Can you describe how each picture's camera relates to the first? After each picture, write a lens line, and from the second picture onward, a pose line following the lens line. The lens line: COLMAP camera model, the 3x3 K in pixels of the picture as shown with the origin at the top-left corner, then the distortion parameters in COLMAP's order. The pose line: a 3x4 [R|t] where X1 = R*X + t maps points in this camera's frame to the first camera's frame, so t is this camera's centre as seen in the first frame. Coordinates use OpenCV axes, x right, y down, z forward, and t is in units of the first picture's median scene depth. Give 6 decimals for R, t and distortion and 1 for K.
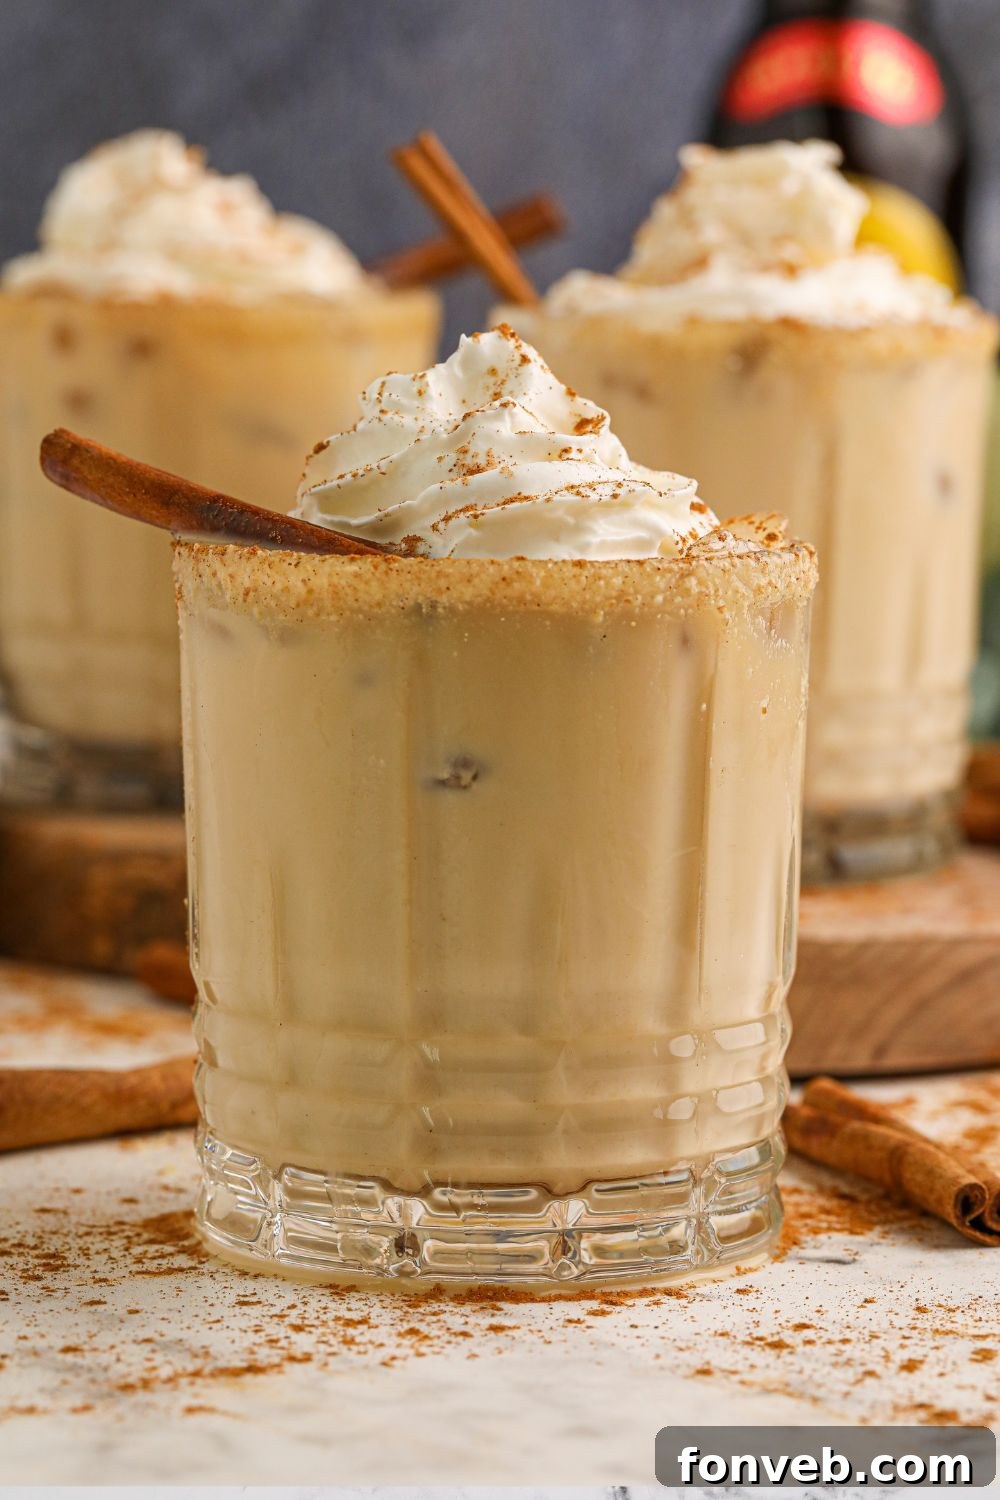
lens RADIAL K [[4983.4, 0, 547.5], [0, 4983.4, 745.6], [0, 0, 1]] dist [-0.173822, 4.019843]
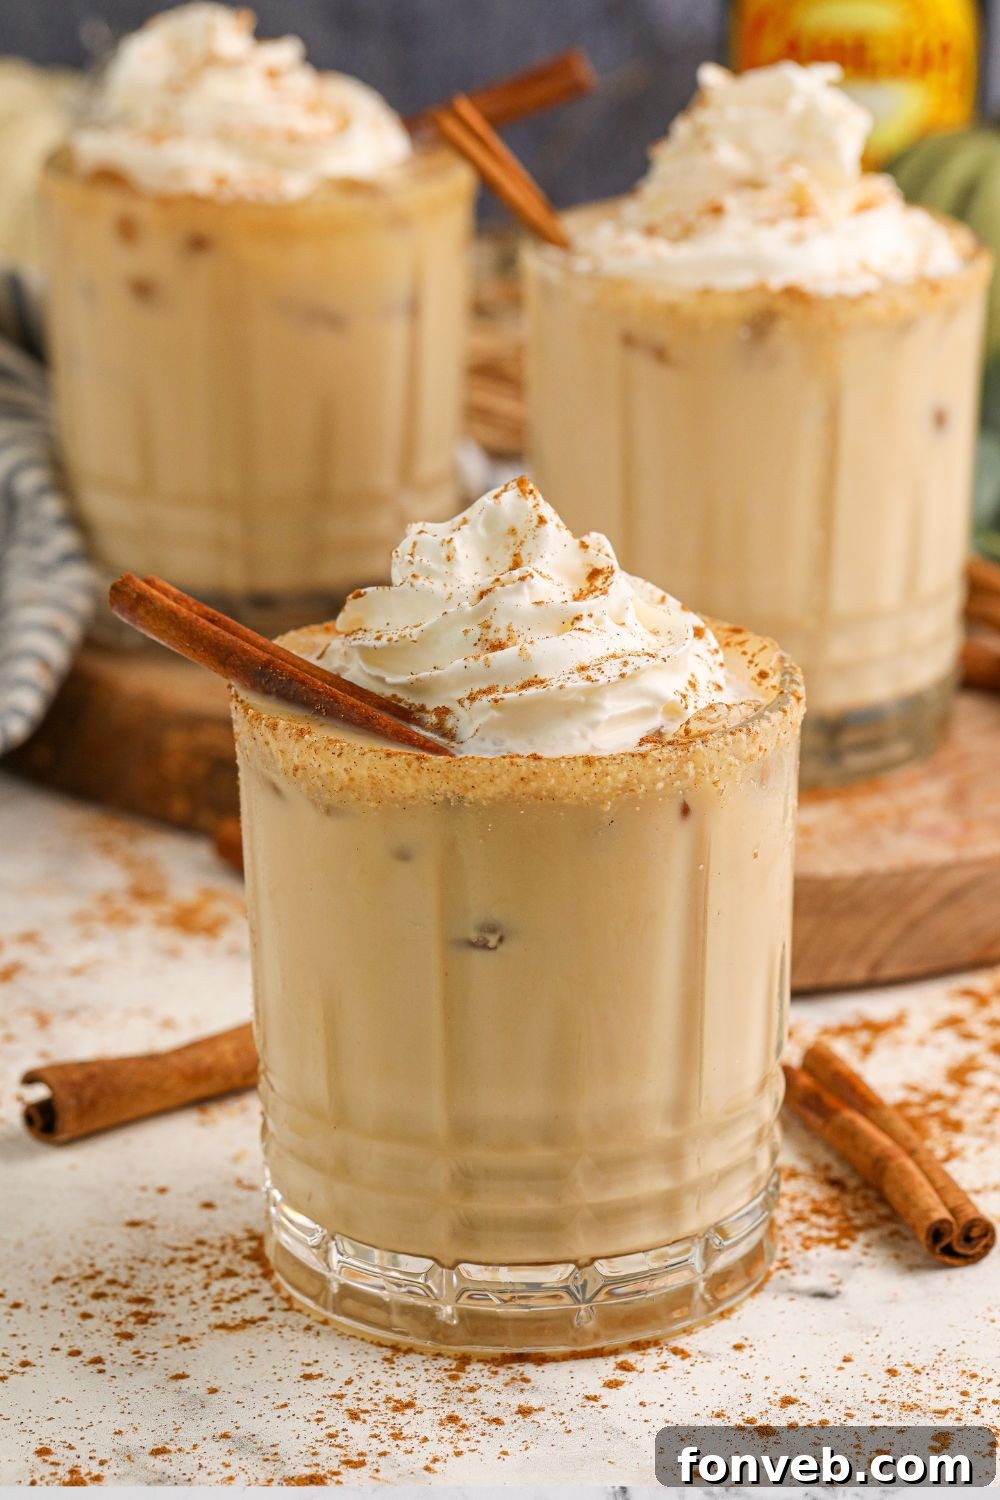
lens RADIAL K [[4983.4, 0, 547.5], [0, 4983.4, 745.6], [0, 0, 1]] dist [-0.173822, 4.019843]
pose [[0.999781, -0.008902, -0.018942, 0.018043], [0.012592, 0.978755, 0.204645, -0.265370], [0.016718, -0.204839, 0.978653, -0.104368]]
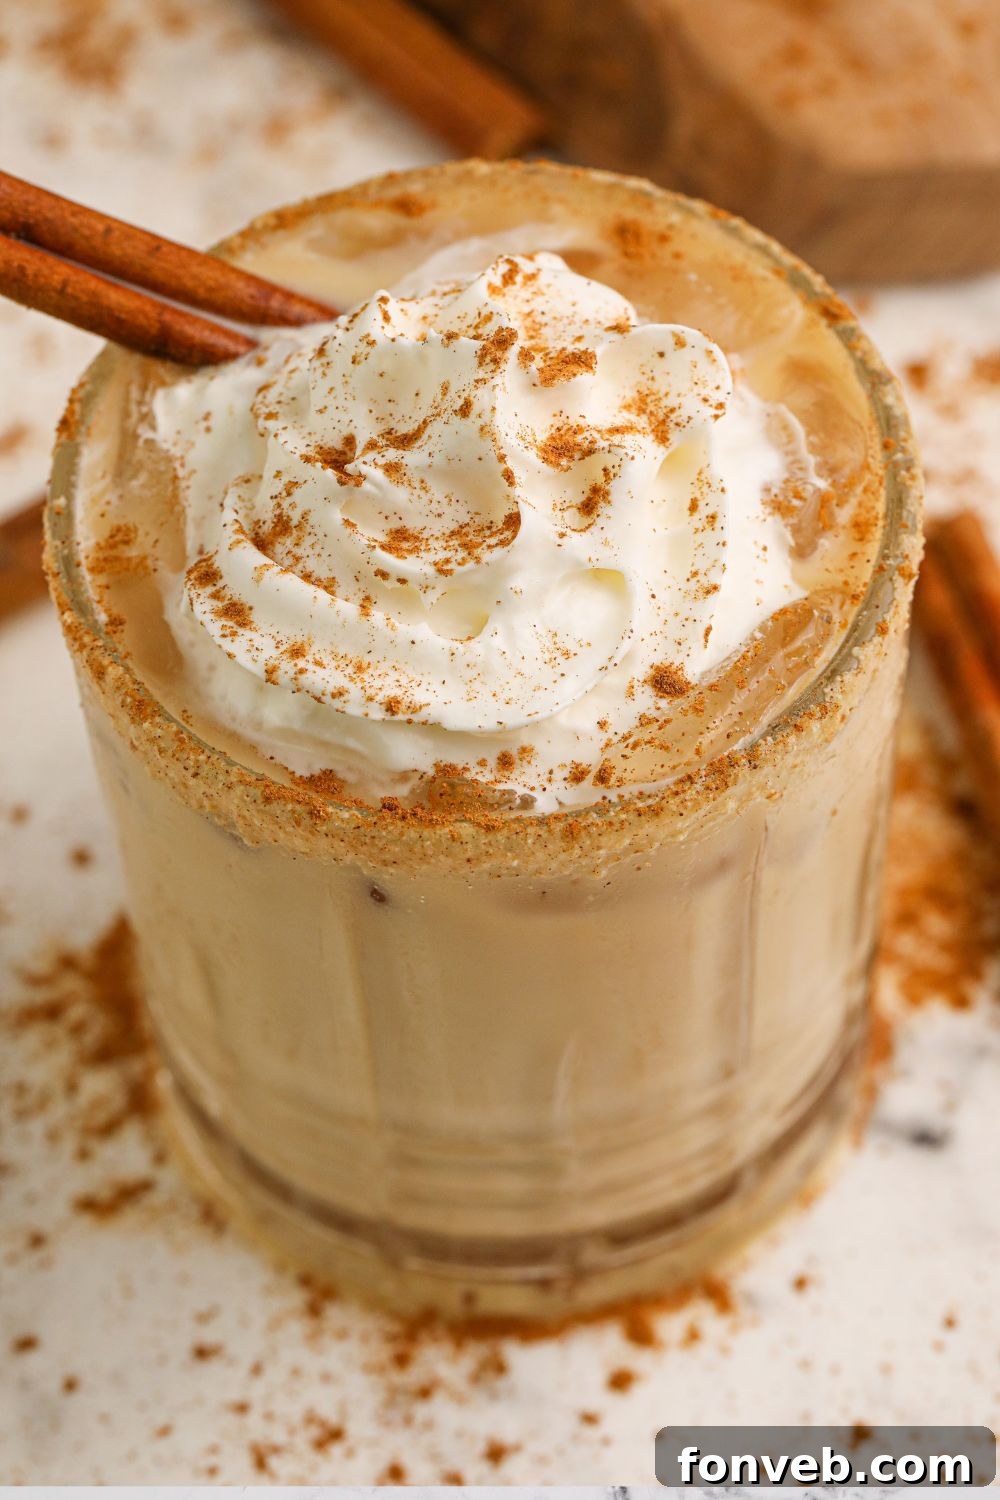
lens RADIAL K [[5302.8, 0, 501.1], [0, 5302.8, 713.7], [0, 0, 1]] dist [0.001417, 5.300857]
pose [[0.997049, 0.025933, -0.072257, 0.051176], [0.036282, 0.670293, 0.741210, -0.616819], [0.067655, -0.741644, 0.667374, 0.476037]]
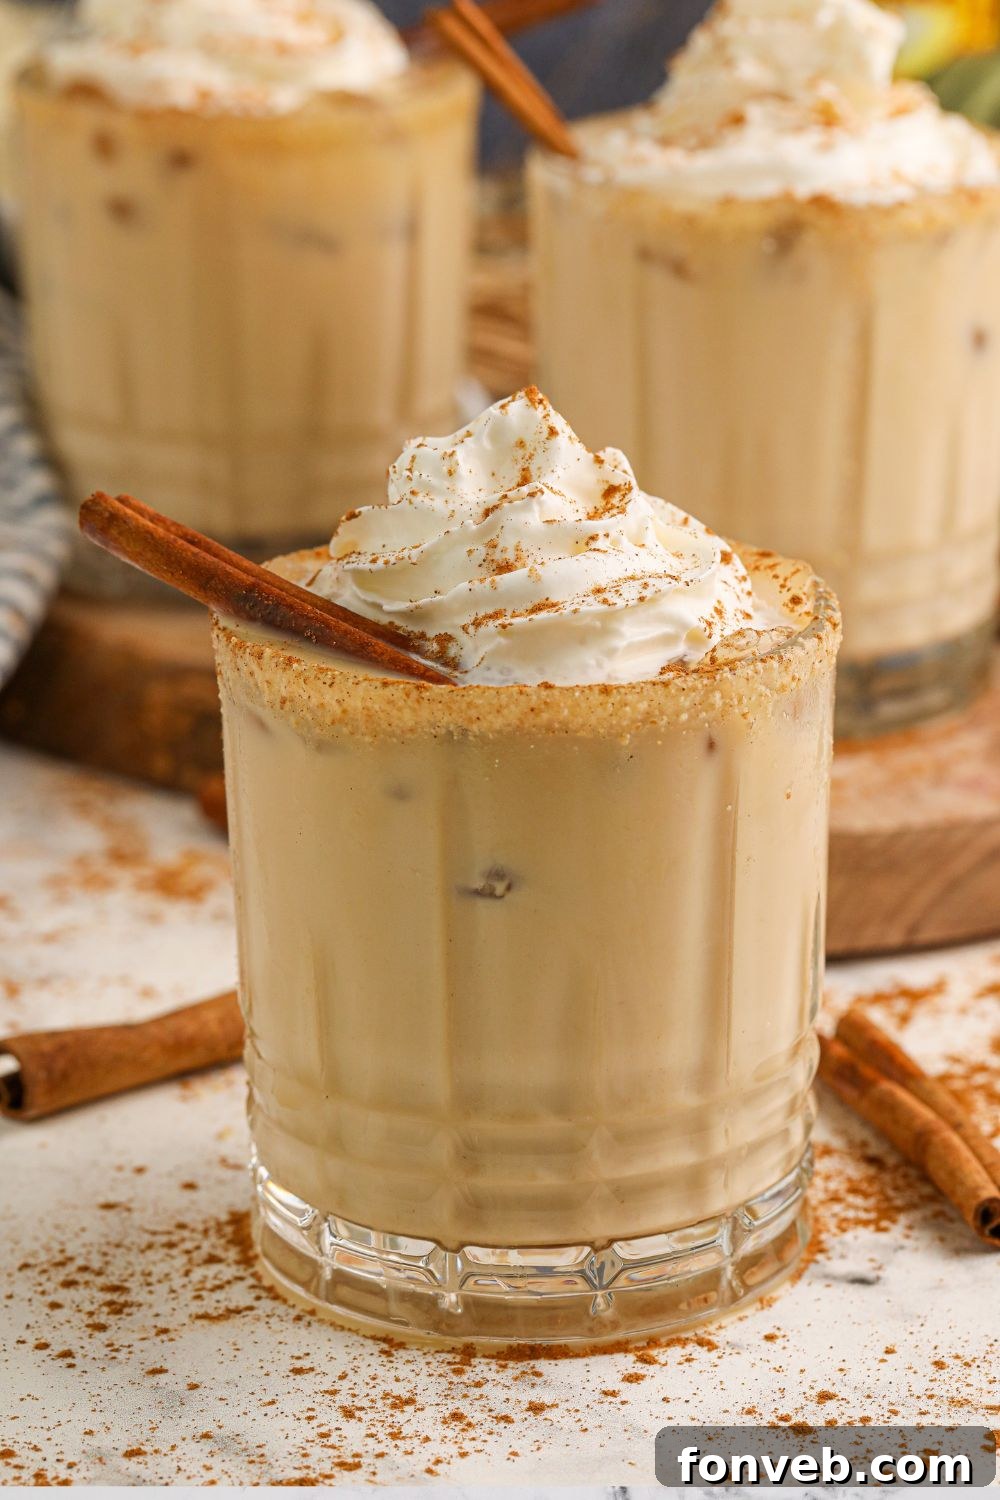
lens RADIAL K [[4983.4, 0, 547.5], [0, 4983.4, 745.6], [0, 0, 1]] dist [-0.173822, 4.019843]
pose [[0.999756, -0.011229, -0.019027, 0.013491], [0.014826, 0.979485, 0.200969, -0.226451], [0.016380, -0.201202, 0.979413, -0.007747]]
